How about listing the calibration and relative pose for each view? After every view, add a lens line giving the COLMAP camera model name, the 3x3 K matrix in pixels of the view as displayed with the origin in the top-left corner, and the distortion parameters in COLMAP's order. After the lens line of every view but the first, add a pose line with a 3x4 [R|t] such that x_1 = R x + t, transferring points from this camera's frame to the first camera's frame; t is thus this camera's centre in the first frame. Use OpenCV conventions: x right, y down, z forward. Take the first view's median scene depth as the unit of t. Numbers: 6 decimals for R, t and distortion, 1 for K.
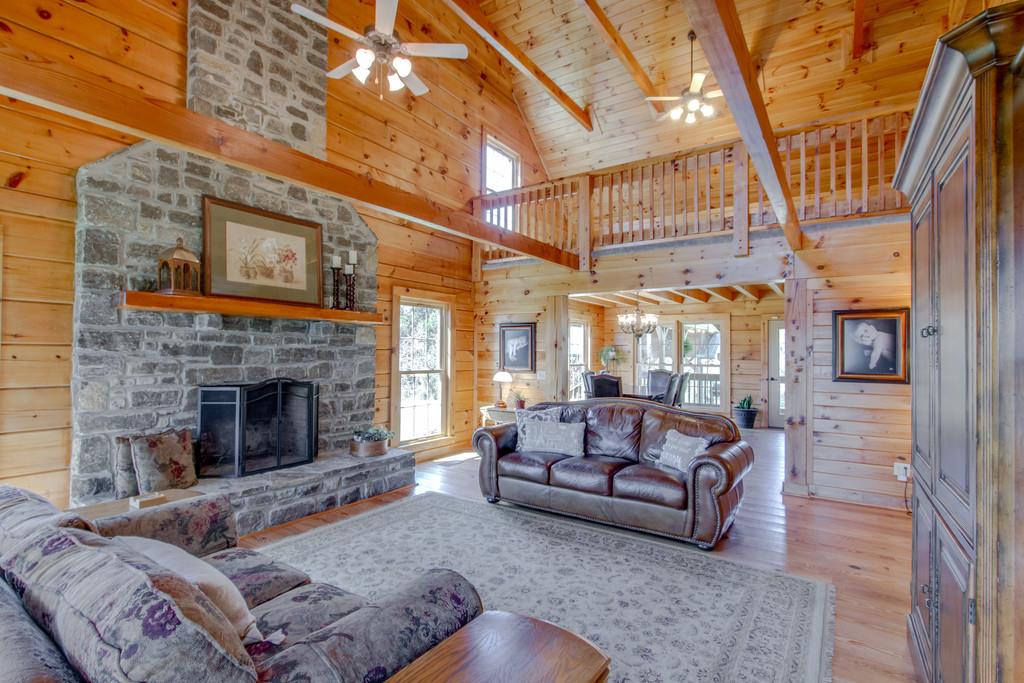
lens RADIAL K [[480.4, 0, 512.0], [0, 480.4, 341.5], [0, 0, 1]] dist [-0.001563, -0.000705]
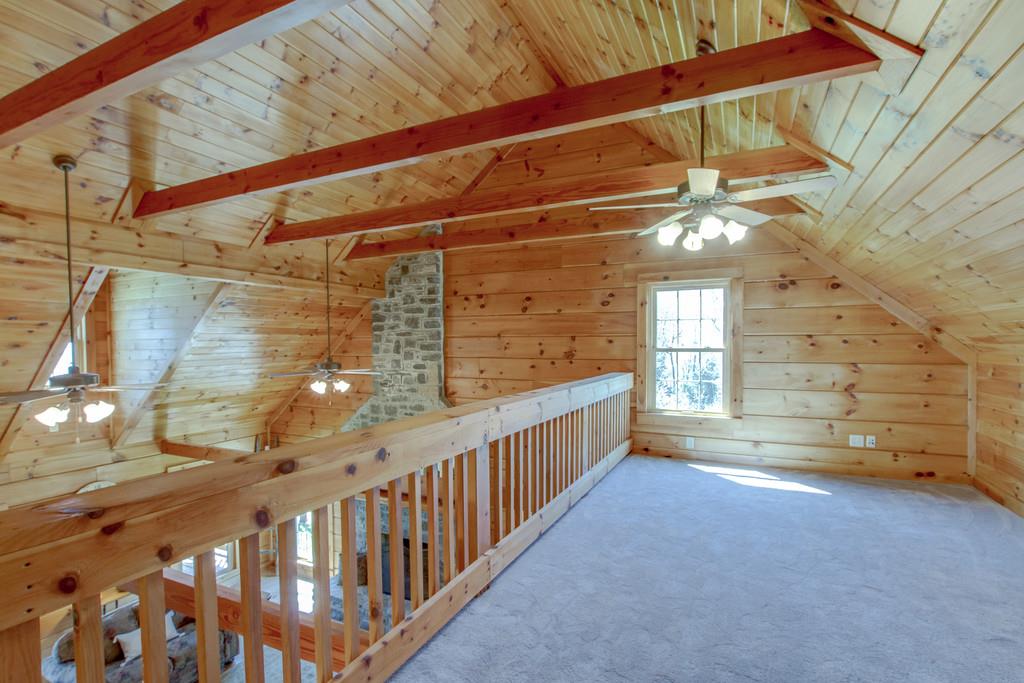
lens RADIAL K [[480.4, 0, 512.0], [0, 480.4, 341.5], [0, 0, 1]] dist [-0.001563, -0.000705]
pose [[0.150178, -0.008413, -0.988623, 1.094005], [0.028804, 0.999577, -0.004131, -0.546632], [0.988239, -0.027856, 0.150357, 1.074787]]
